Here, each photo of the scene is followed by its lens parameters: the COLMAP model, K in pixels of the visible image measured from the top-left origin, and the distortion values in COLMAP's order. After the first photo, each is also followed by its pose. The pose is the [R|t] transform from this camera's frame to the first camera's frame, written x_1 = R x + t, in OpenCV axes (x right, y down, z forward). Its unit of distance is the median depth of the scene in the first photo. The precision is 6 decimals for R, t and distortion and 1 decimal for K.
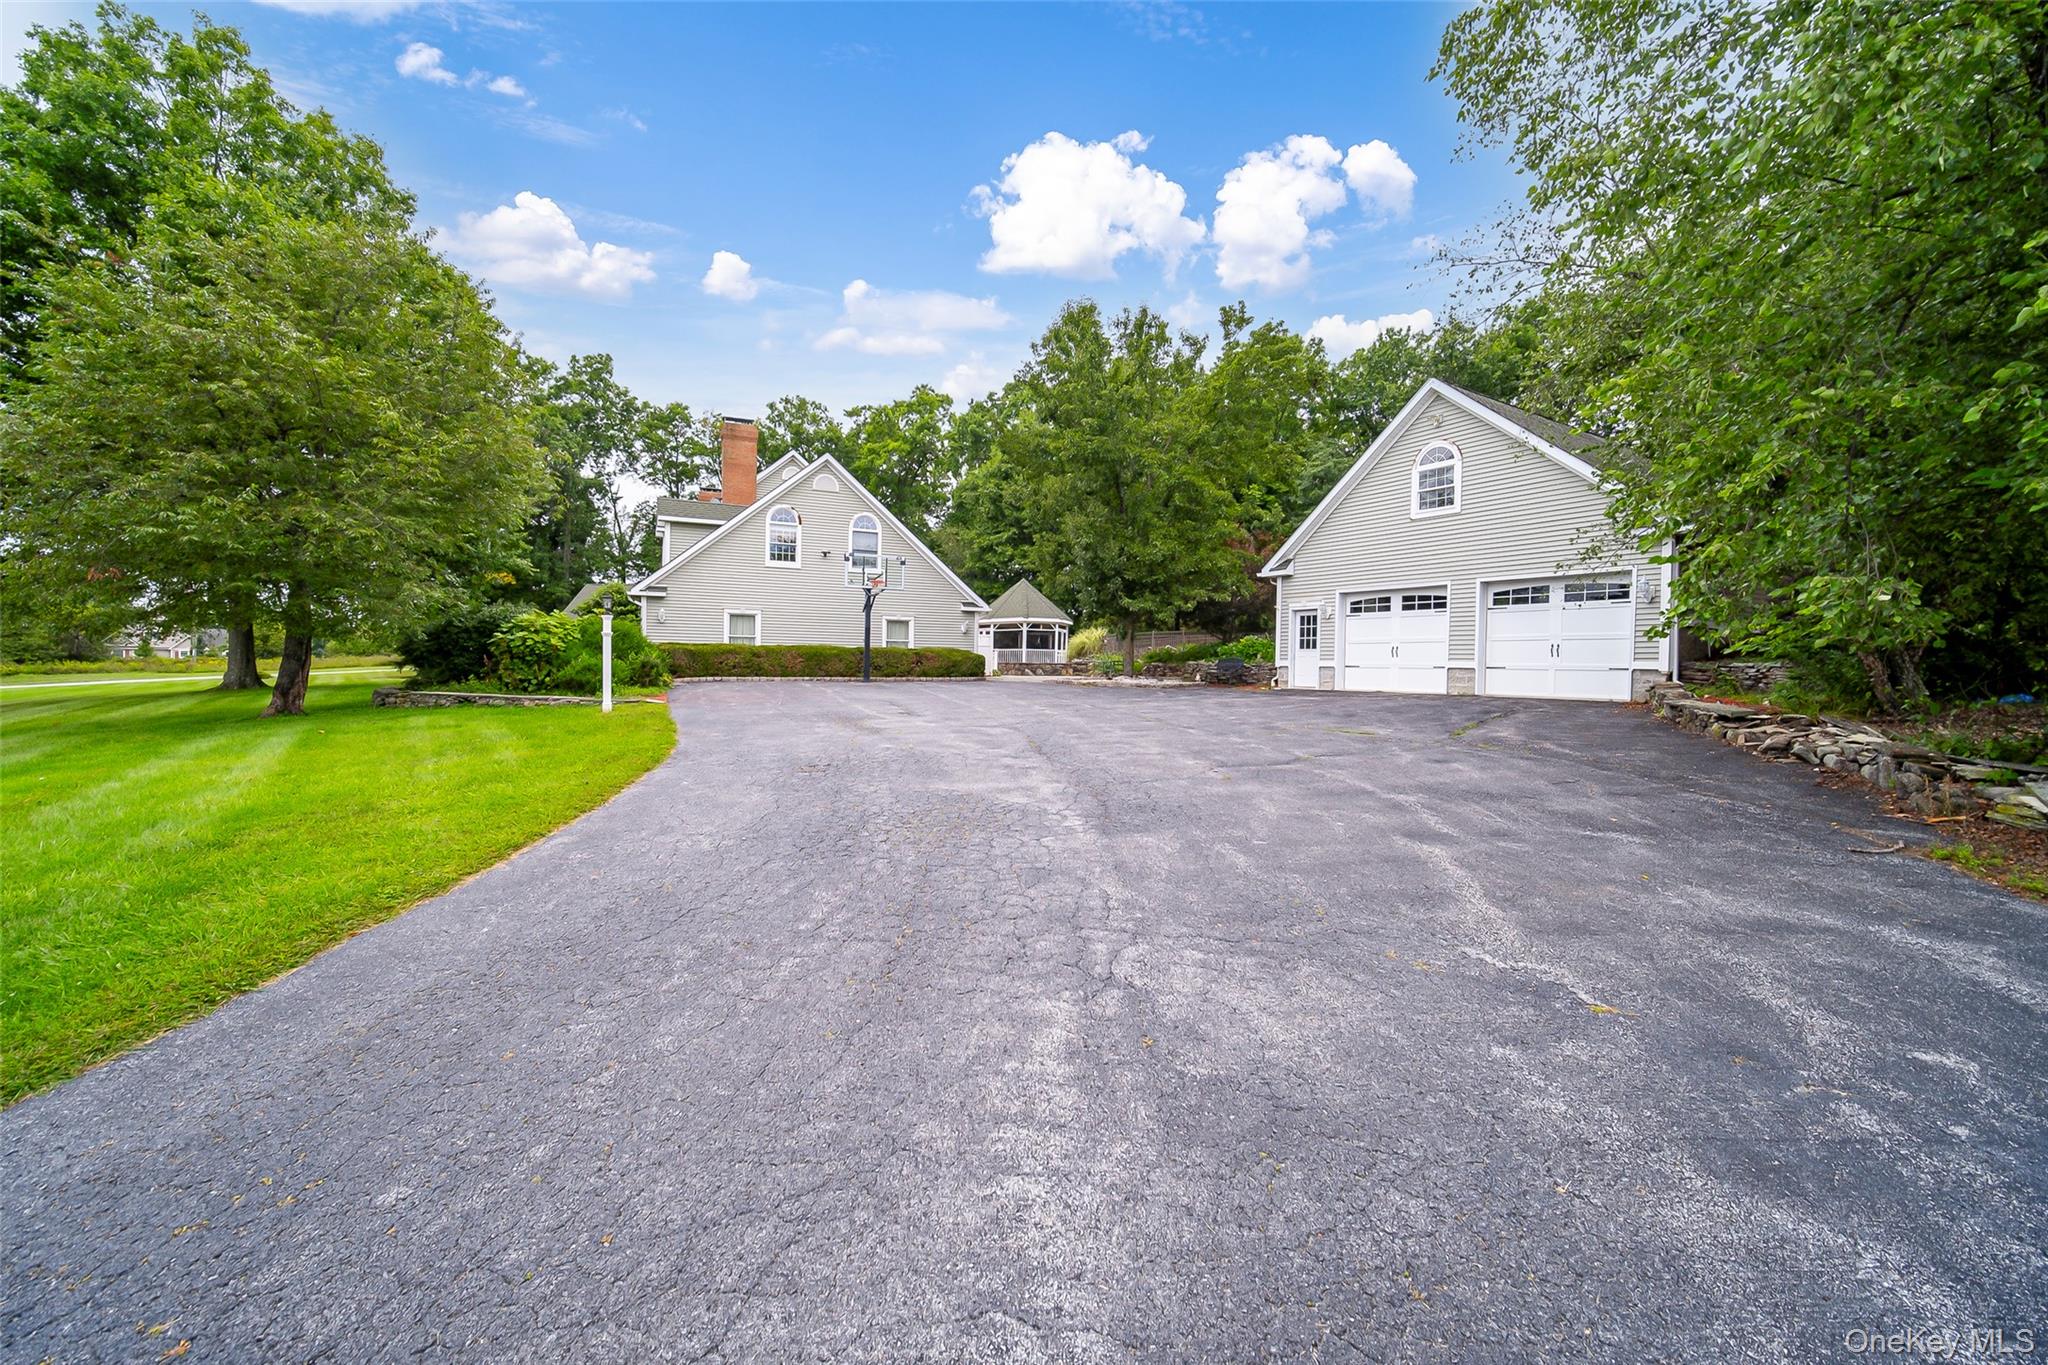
lens RADIAL K [[804.3, 0, 1012.5], [0, 804.3, 685.5], [0, 0, 1]] dist [0.002132, 0.000318]
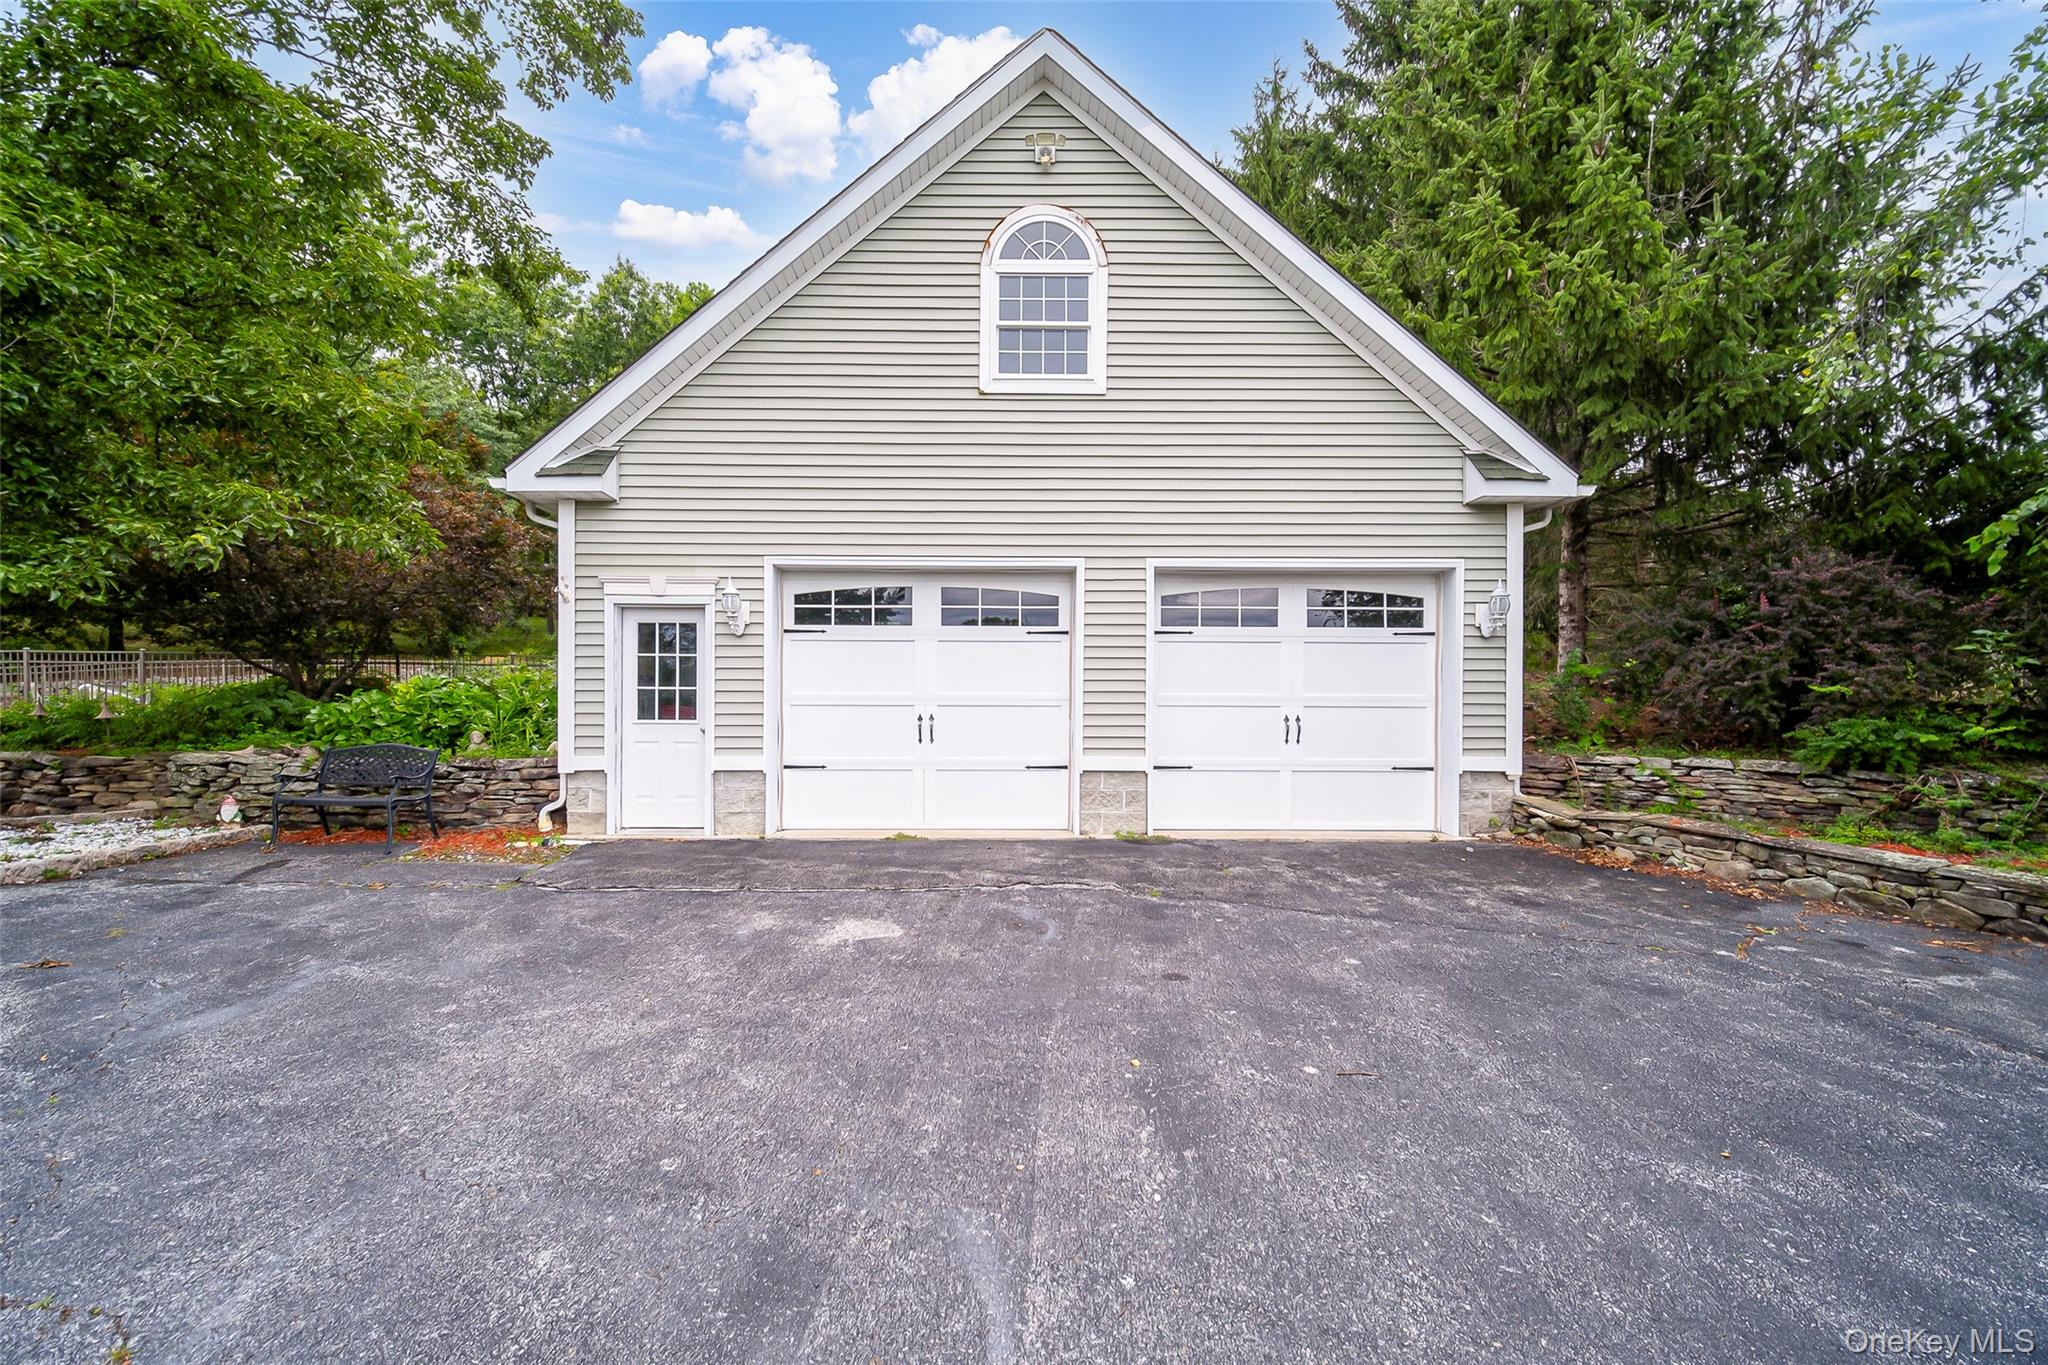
lens RADIAL K [[841.1, 0, 1024.0], [0, 841.1, 682.5], [0, 0, 1]] dist [0.000413, -0.000004]
pose [[0.523503, -0.006891, 0.851996, 0.152595], [0.025144, 0.999657, -0.007365, -0.059889], [-0.851653, 0.025278, 0.523496, 0.739888]]
